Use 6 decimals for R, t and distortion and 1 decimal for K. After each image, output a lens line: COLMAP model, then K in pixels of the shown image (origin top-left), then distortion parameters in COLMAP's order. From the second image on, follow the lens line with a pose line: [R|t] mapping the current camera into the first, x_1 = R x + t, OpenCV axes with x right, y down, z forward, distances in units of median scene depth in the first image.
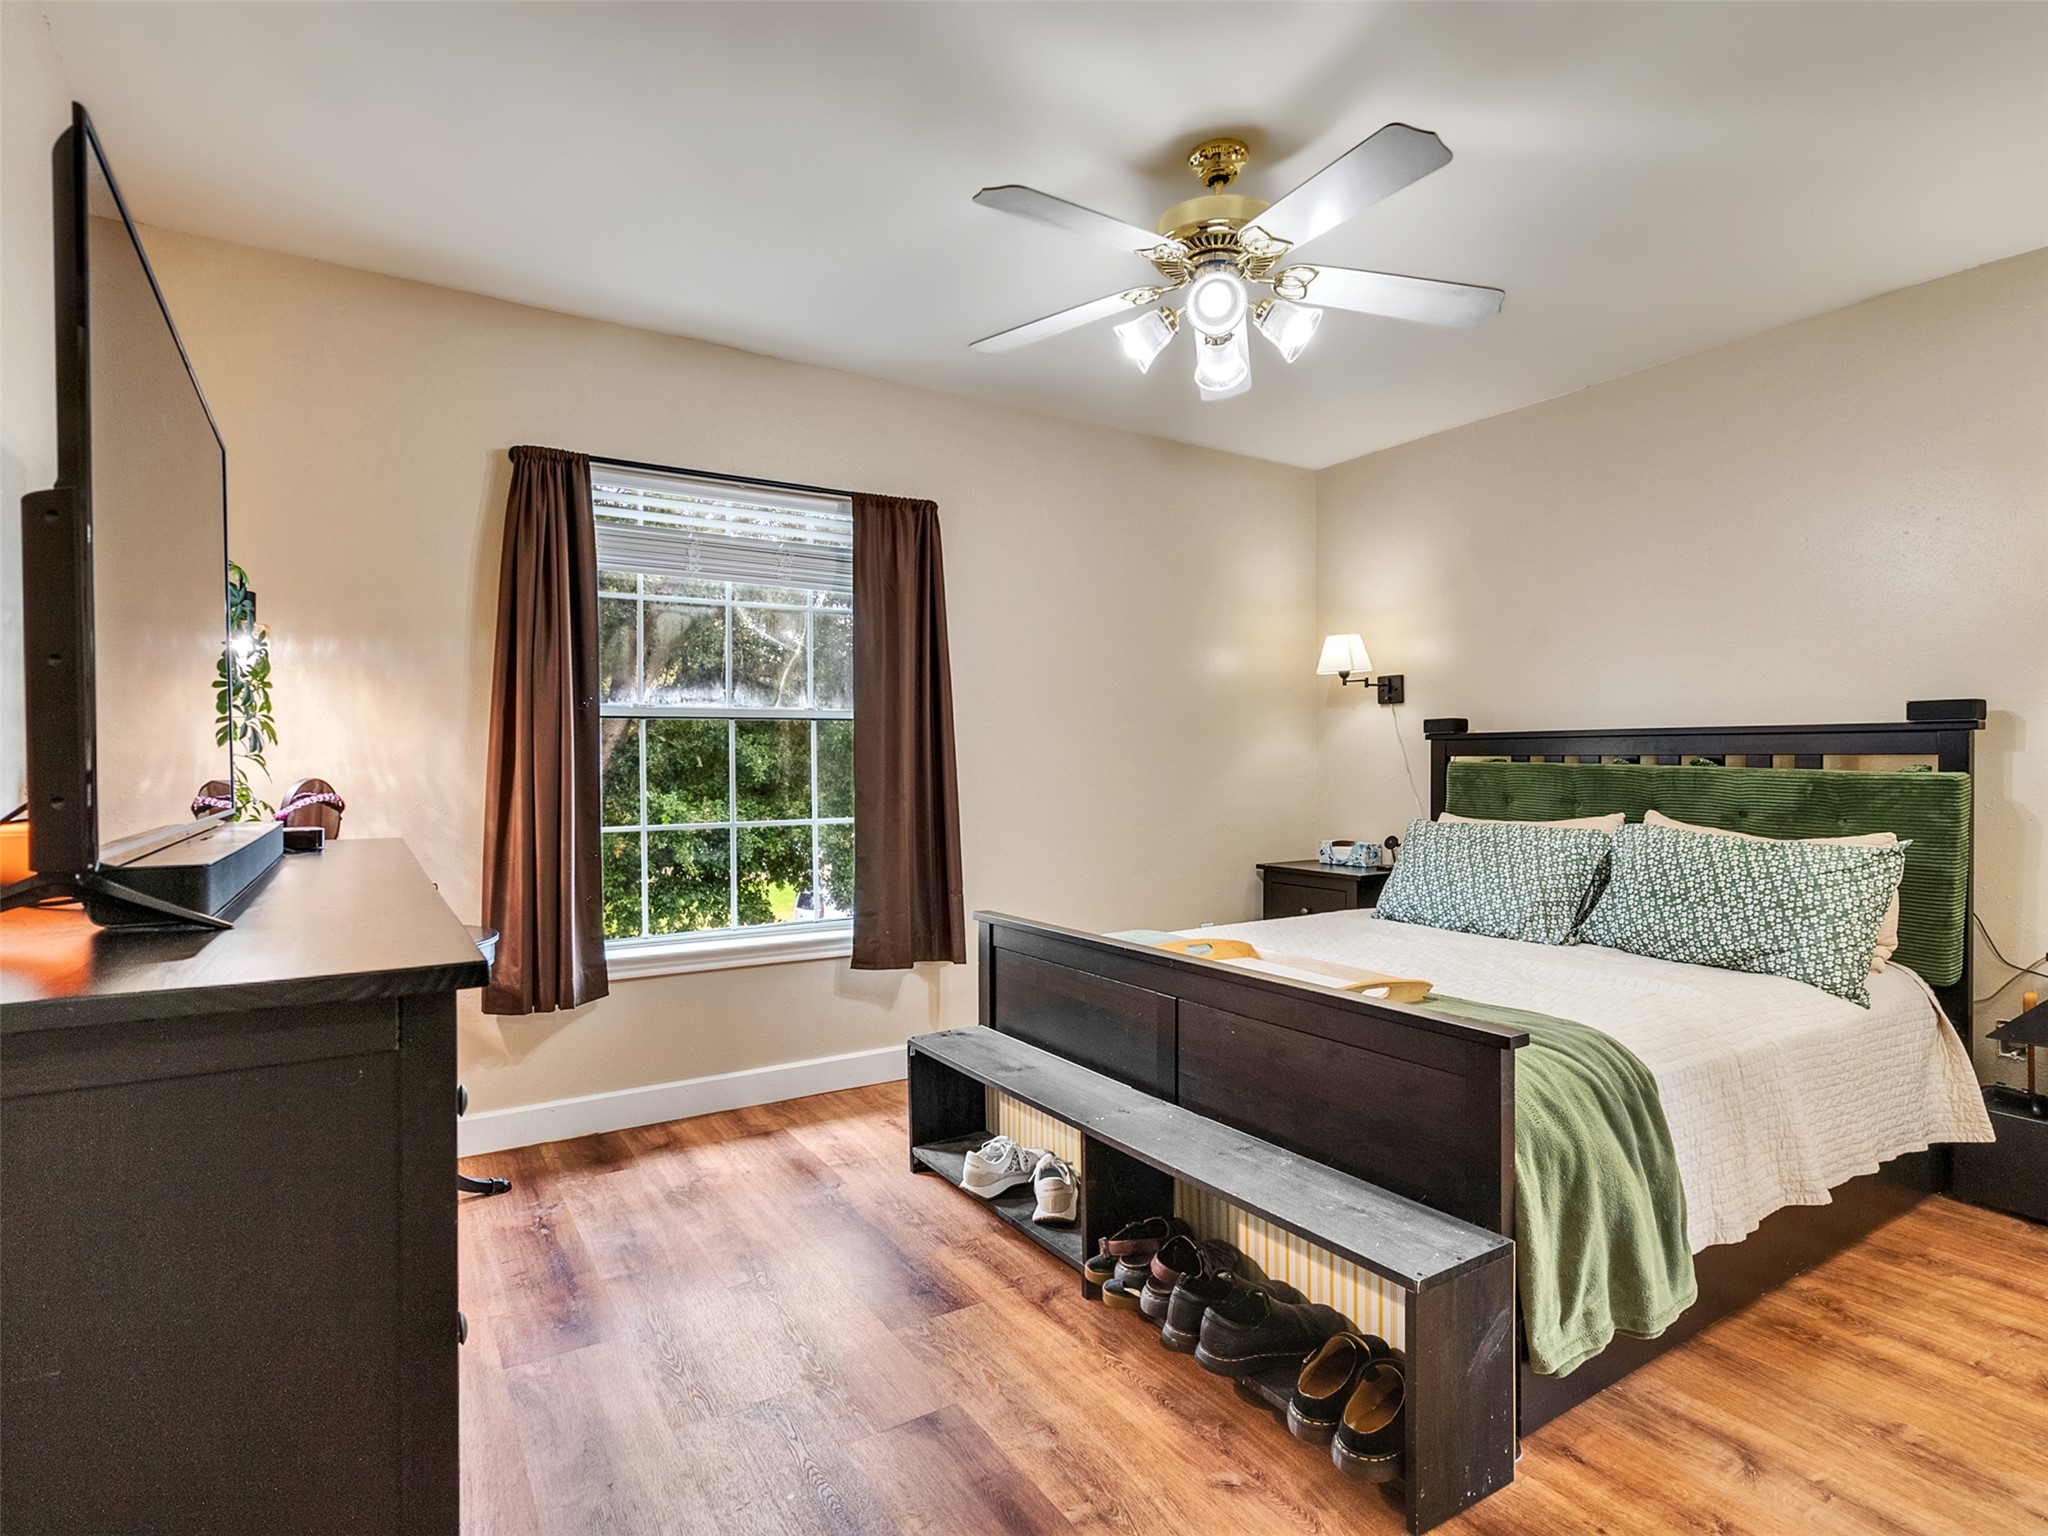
lens RADIAL K [[1049.4, 0, 1013.2], [0, 1049.4, 770.0], [0, 0, 1]] dist [-0.008061, 0.006236]
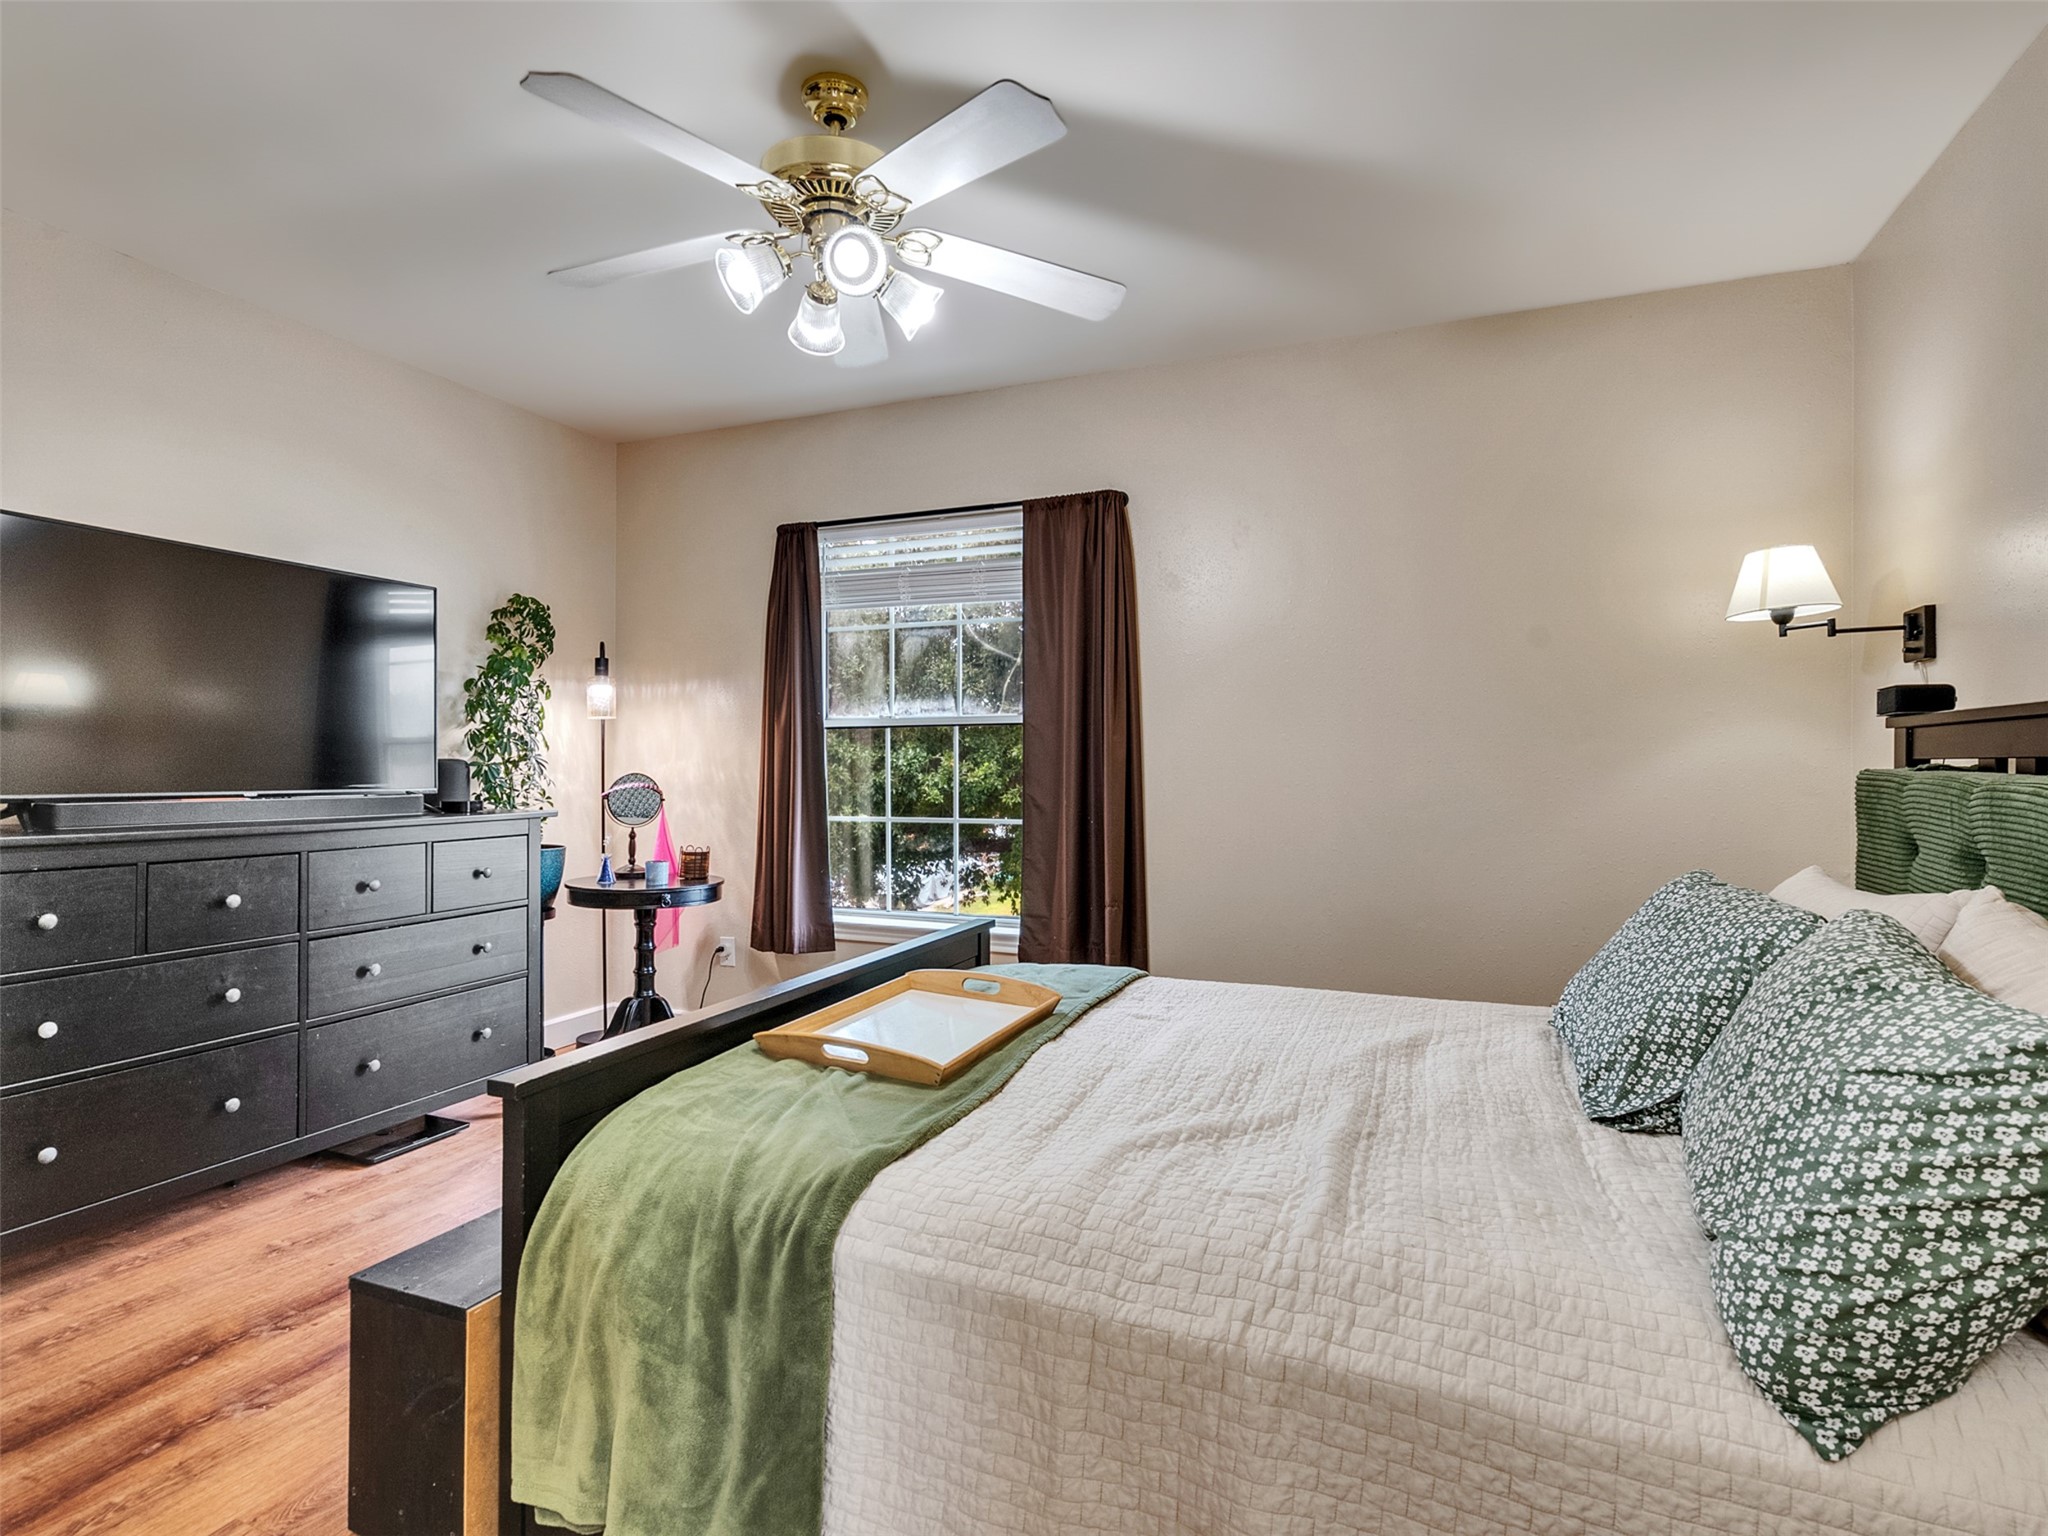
lens RADIAL K [[1049.4, 0, 1012.4], [0, 1049.4, 764.0], [0, 0, 1]] dist [-0.008061, 0.006236]
pose [[0.582030, 0.003901, -0.813158, 0.682591], [-0.010558, 0.999940, -0.002760, -0.005259], [0.813098, 0.010191, 0.582037, 0.403656]]
